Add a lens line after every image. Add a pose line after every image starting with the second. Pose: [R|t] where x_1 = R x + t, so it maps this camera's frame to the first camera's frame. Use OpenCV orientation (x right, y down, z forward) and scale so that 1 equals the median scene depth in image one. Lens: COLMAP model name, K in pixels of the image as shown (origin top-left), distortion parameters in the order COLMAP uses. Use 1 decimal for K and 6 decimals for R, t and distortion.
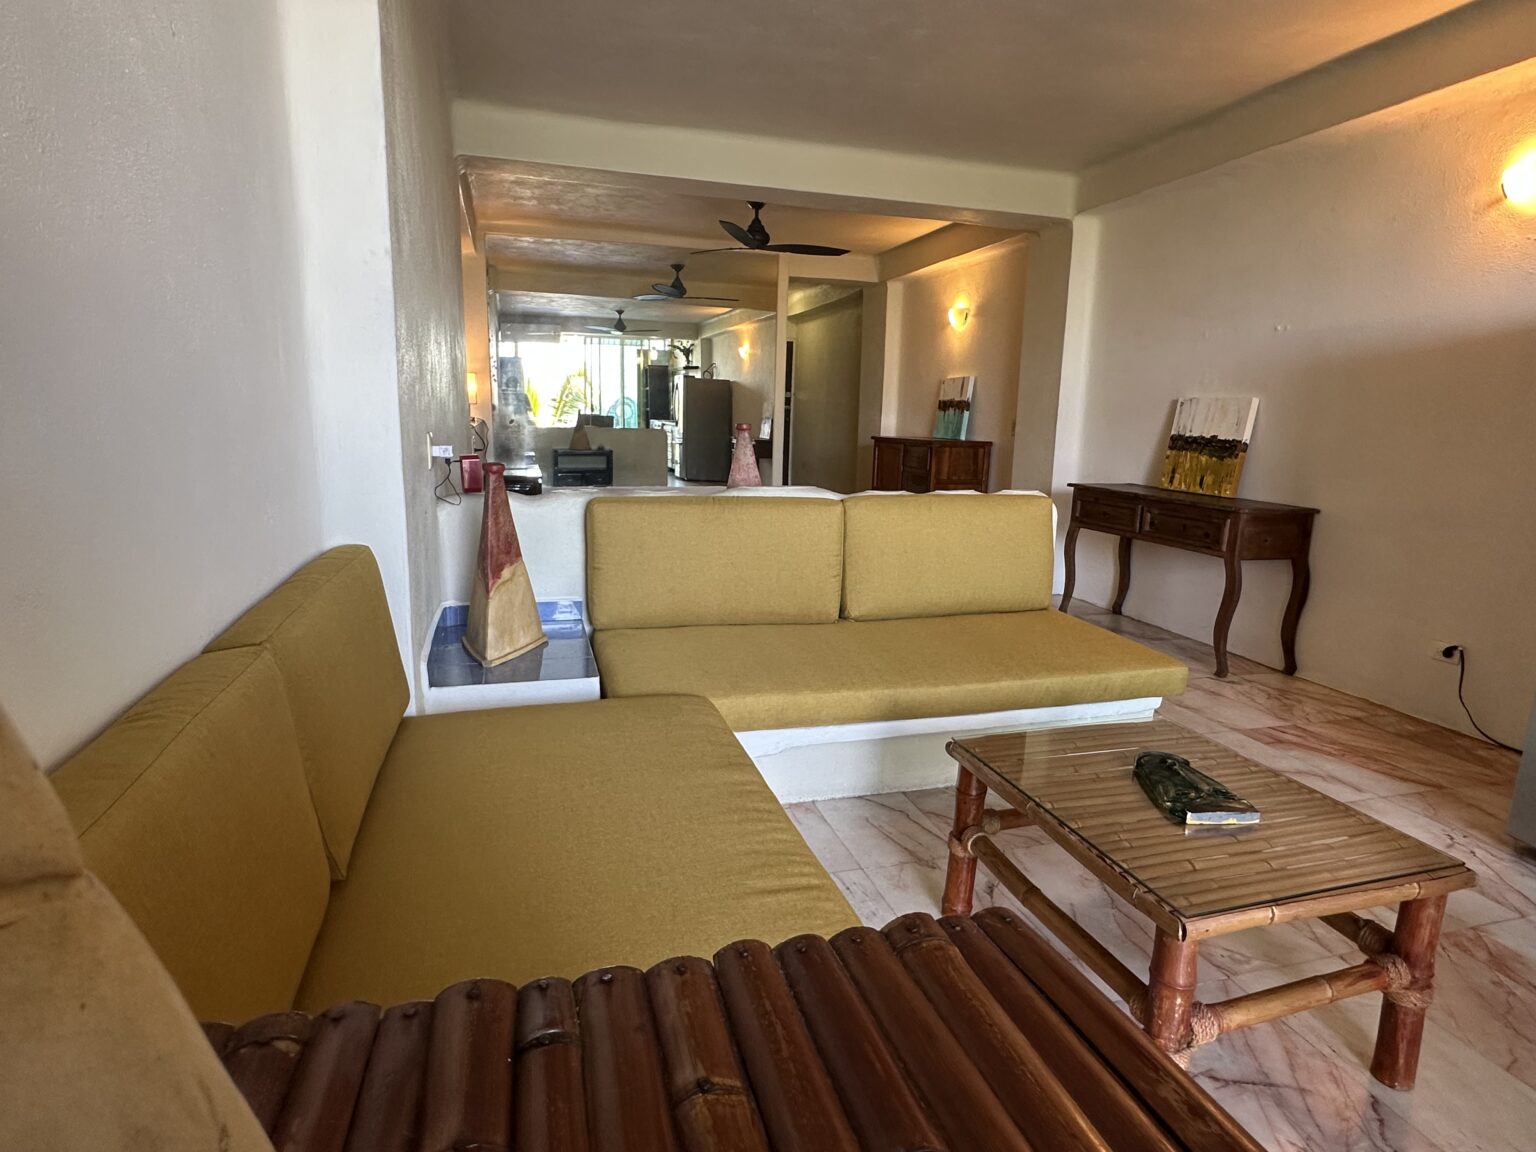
lens RADIAL K [[839.8, 0, 766.0], [0, 839.8, 581.0], [0, 0, 1]] dist [-0.005178, -0.000776]
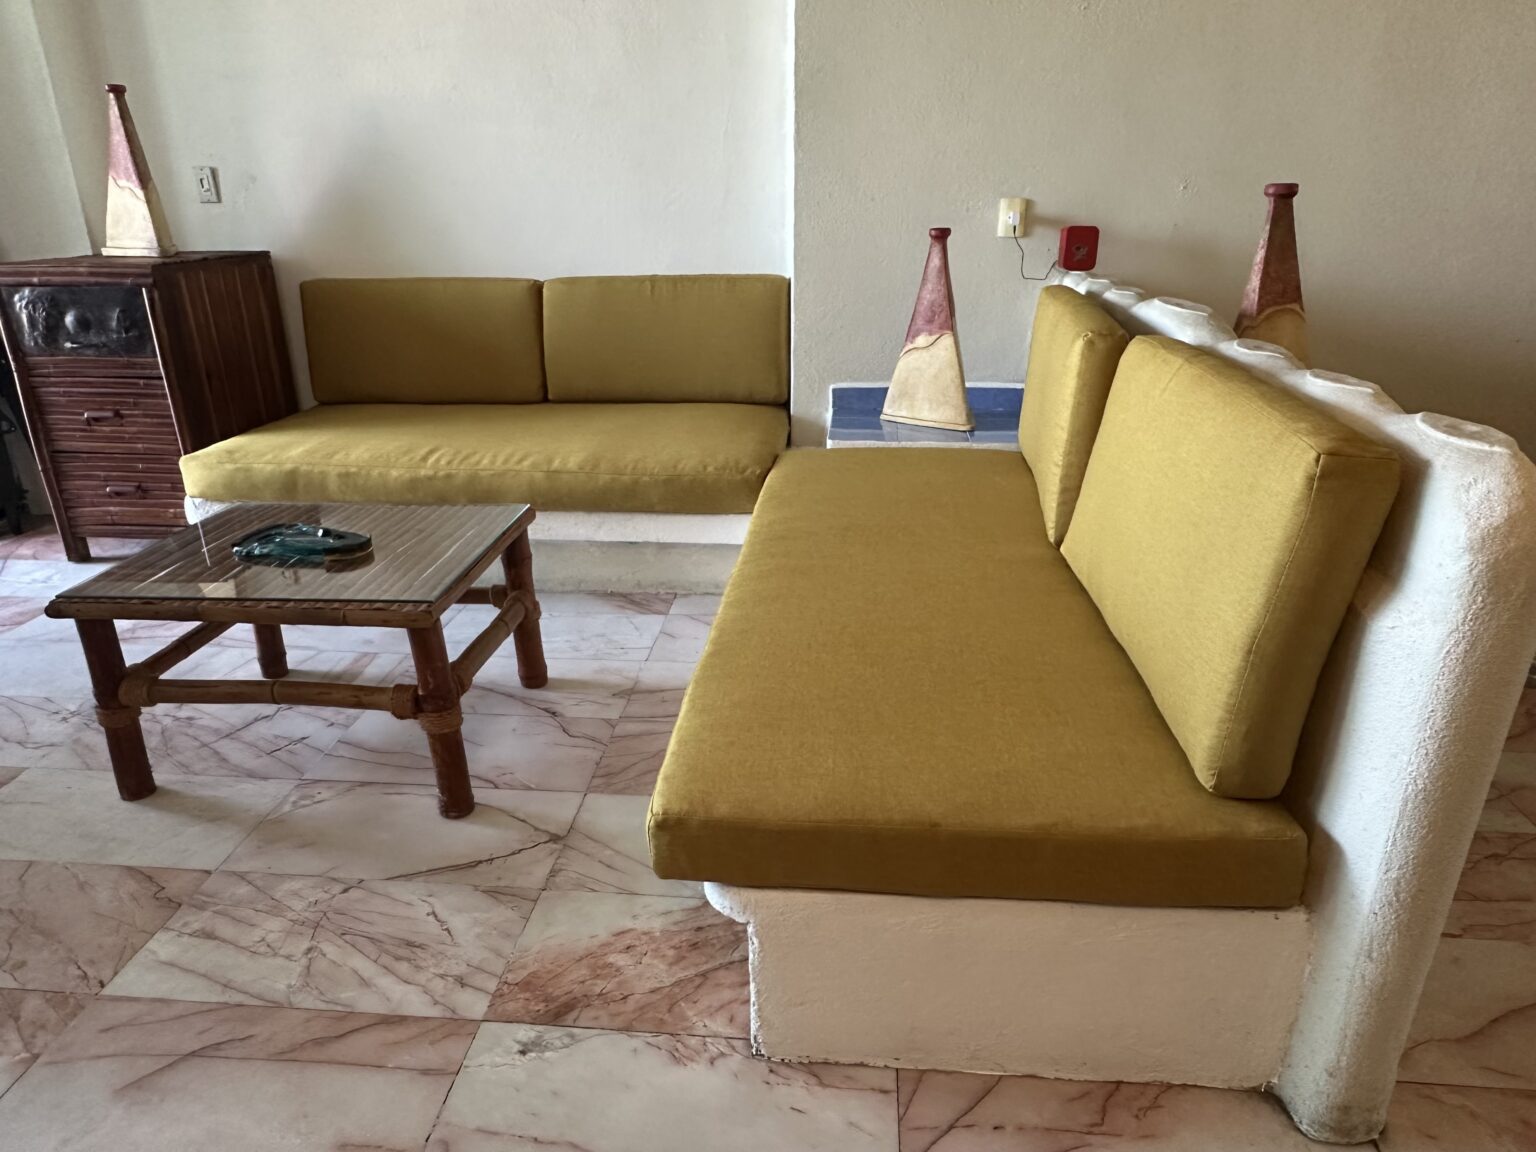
lens RADIAL K [[986.9, 0, 766.3], [0, 986.9, 576.2], [0, 0, 1]] dist [0.000459, 0.000355]
pose [[-0.350987, 0.336270, -0.873917, 1.233236], [-0.190897, 0.887996, 0.418356, -0.301952], [0.916715, 0.313665, -0.247482, 1.637624]]
